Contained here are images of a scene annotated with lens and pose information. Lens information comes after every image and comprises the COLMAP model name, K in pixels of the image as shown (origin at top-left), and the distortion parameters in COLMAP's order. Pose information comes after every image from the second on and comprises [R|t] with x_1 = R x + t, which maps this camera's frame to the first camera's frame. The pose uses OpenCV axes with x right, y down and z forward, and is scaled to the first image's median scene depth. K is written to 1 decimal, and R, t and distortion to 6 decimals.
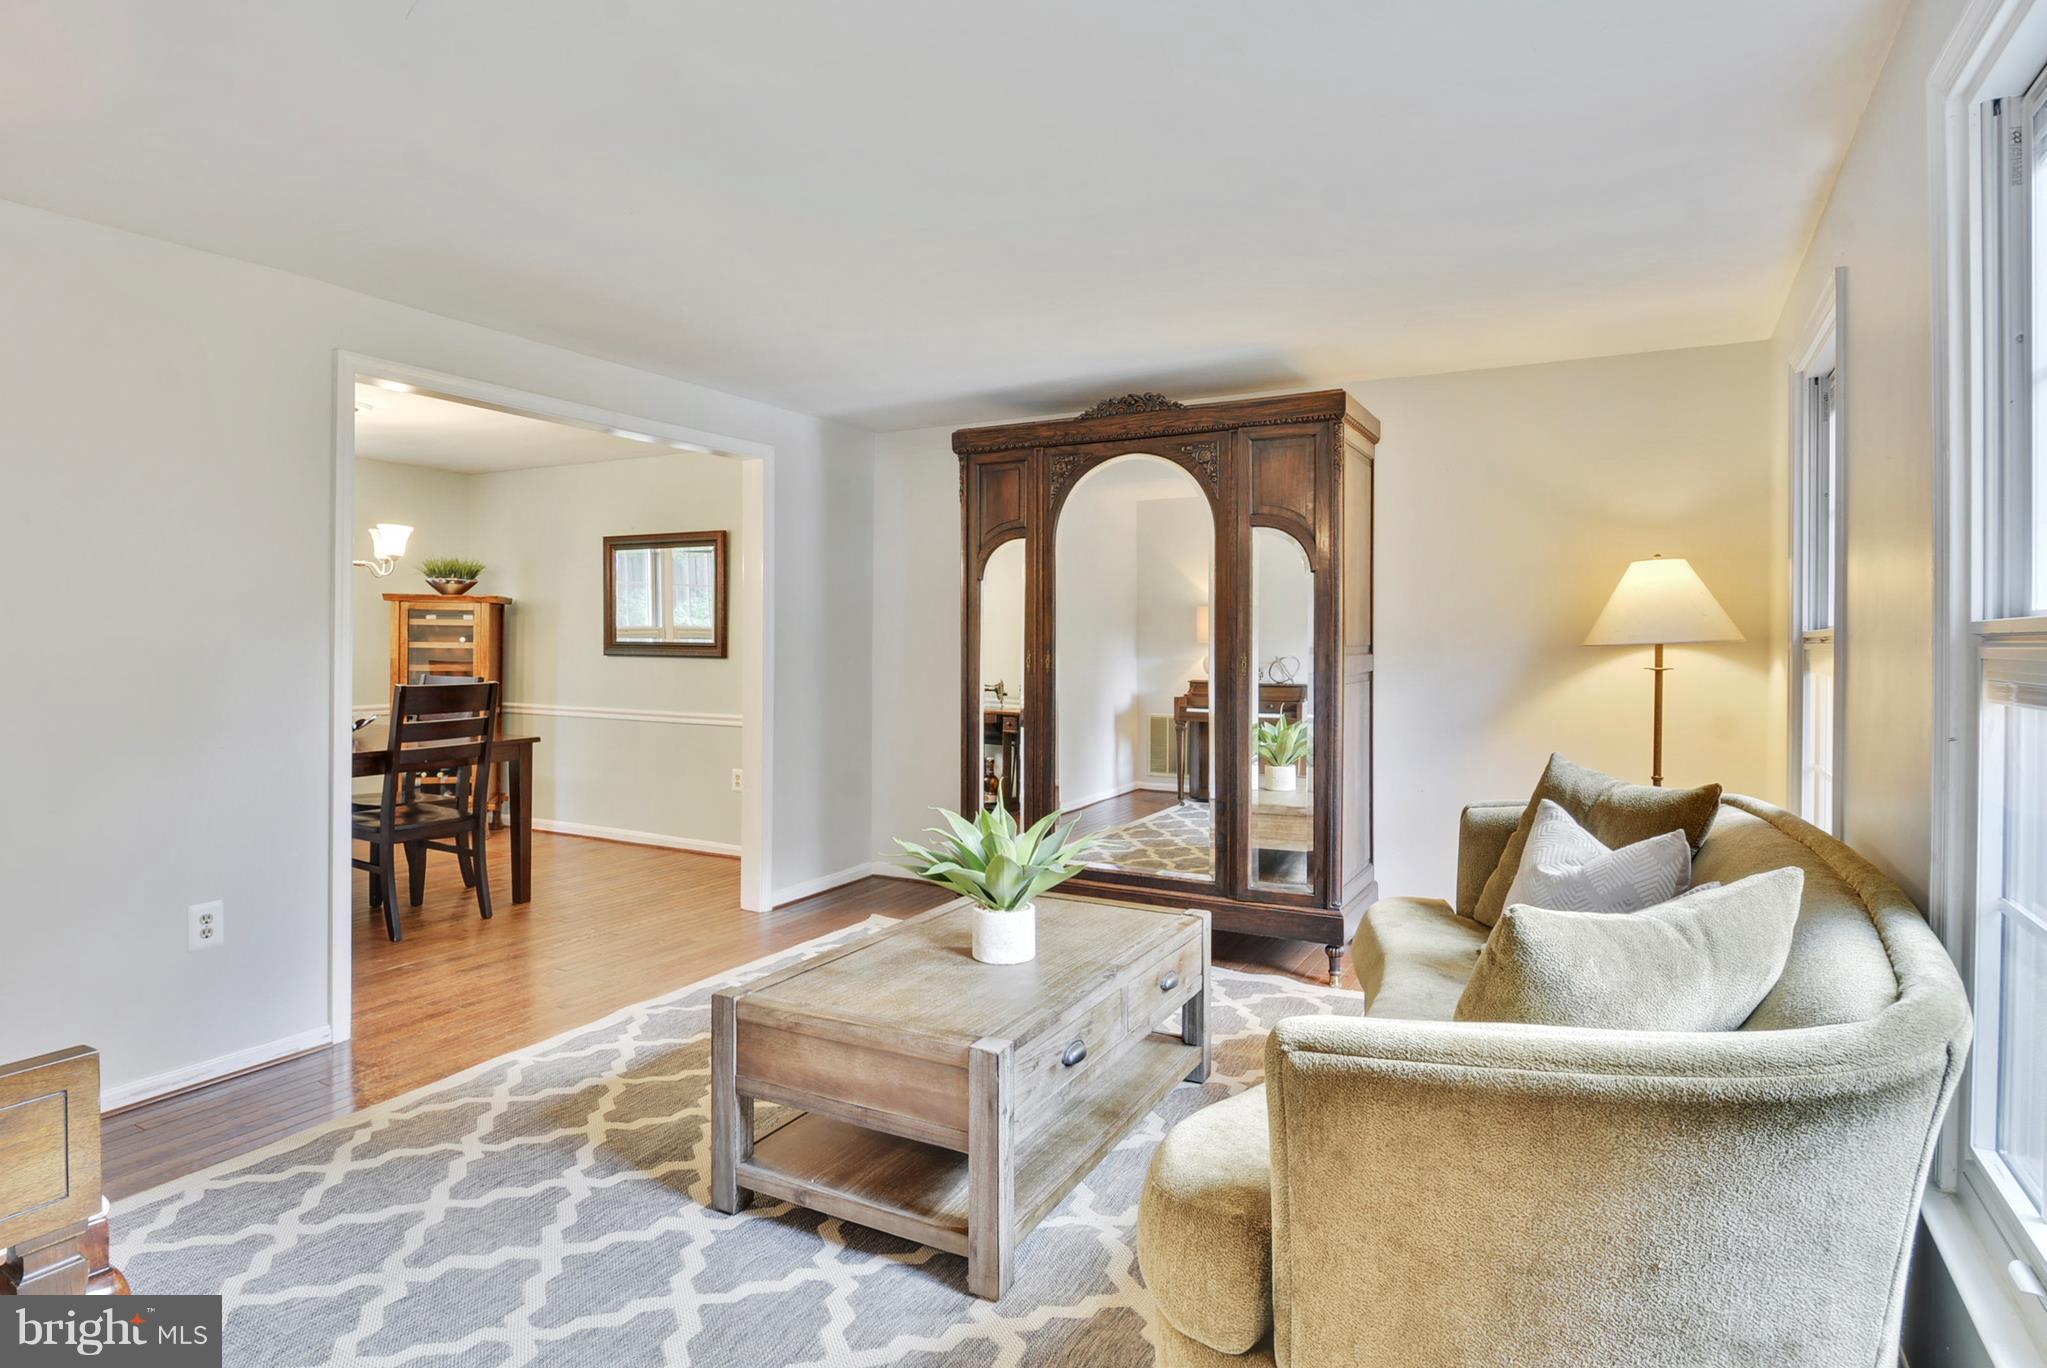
lens RADIAL K [[1071.4, 0, 1026.5], [0, 1071.4, 668.1], [0, 0, 1]] dist [0.000496, -0.001490]
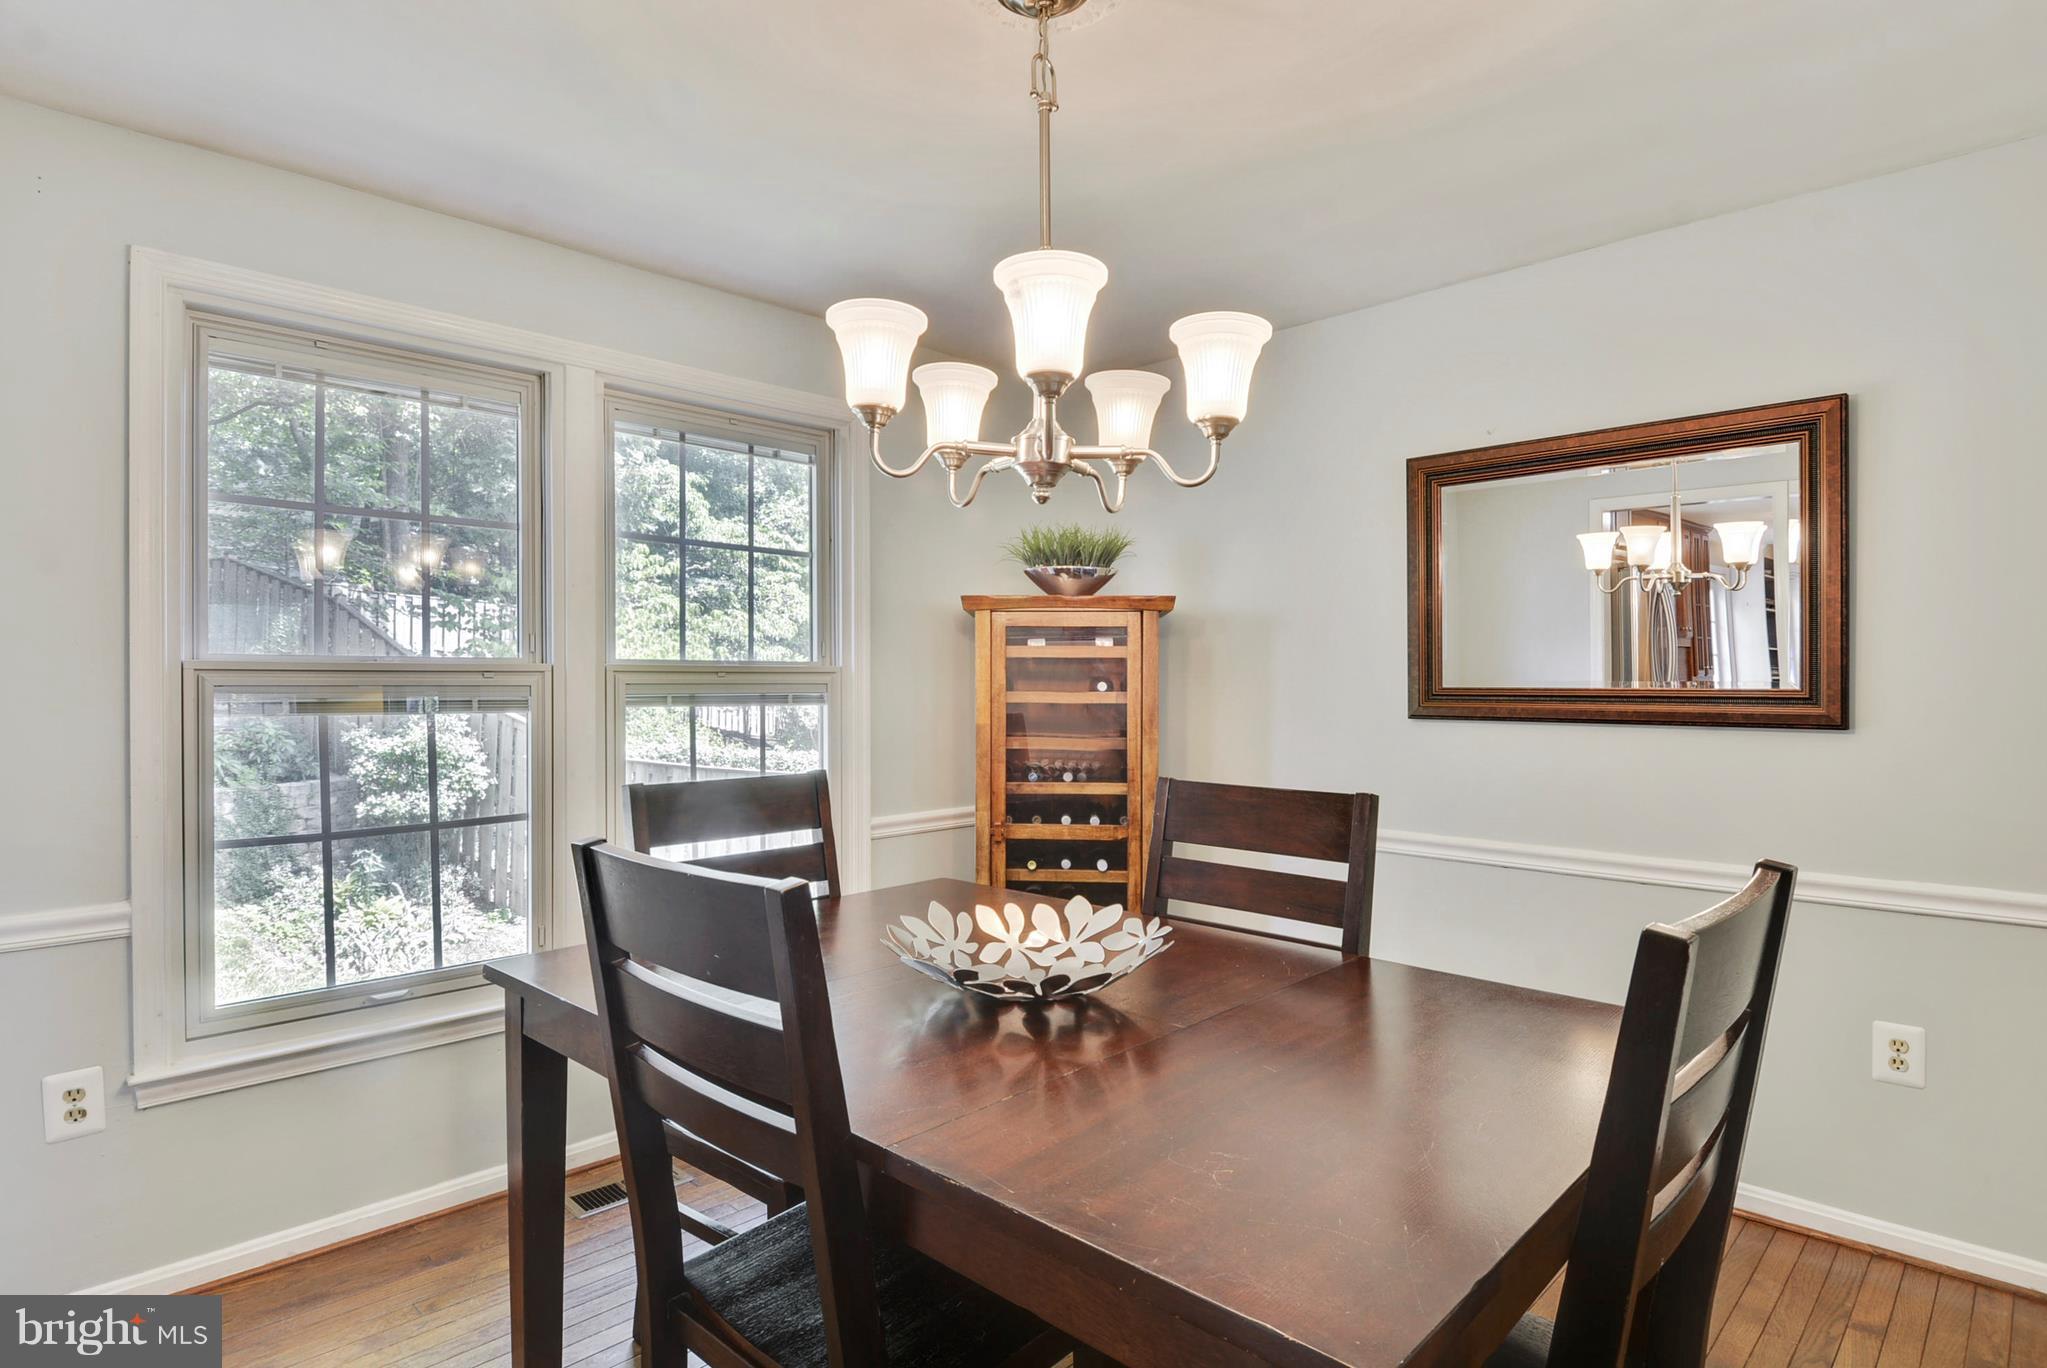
lens RADIAL K [[1071.4, 0, 1023.5], [0, 1071.4, 685.7], [0, 0, 1]] dist [0.000496, -0.001490]
pose [[0.963203, -0.009721, -0.268599, -0.428086], [0.004053, 0.999757, -0.021650, -0.016344], [0.268745, 0.019765, 0.963009, 0.514925]]
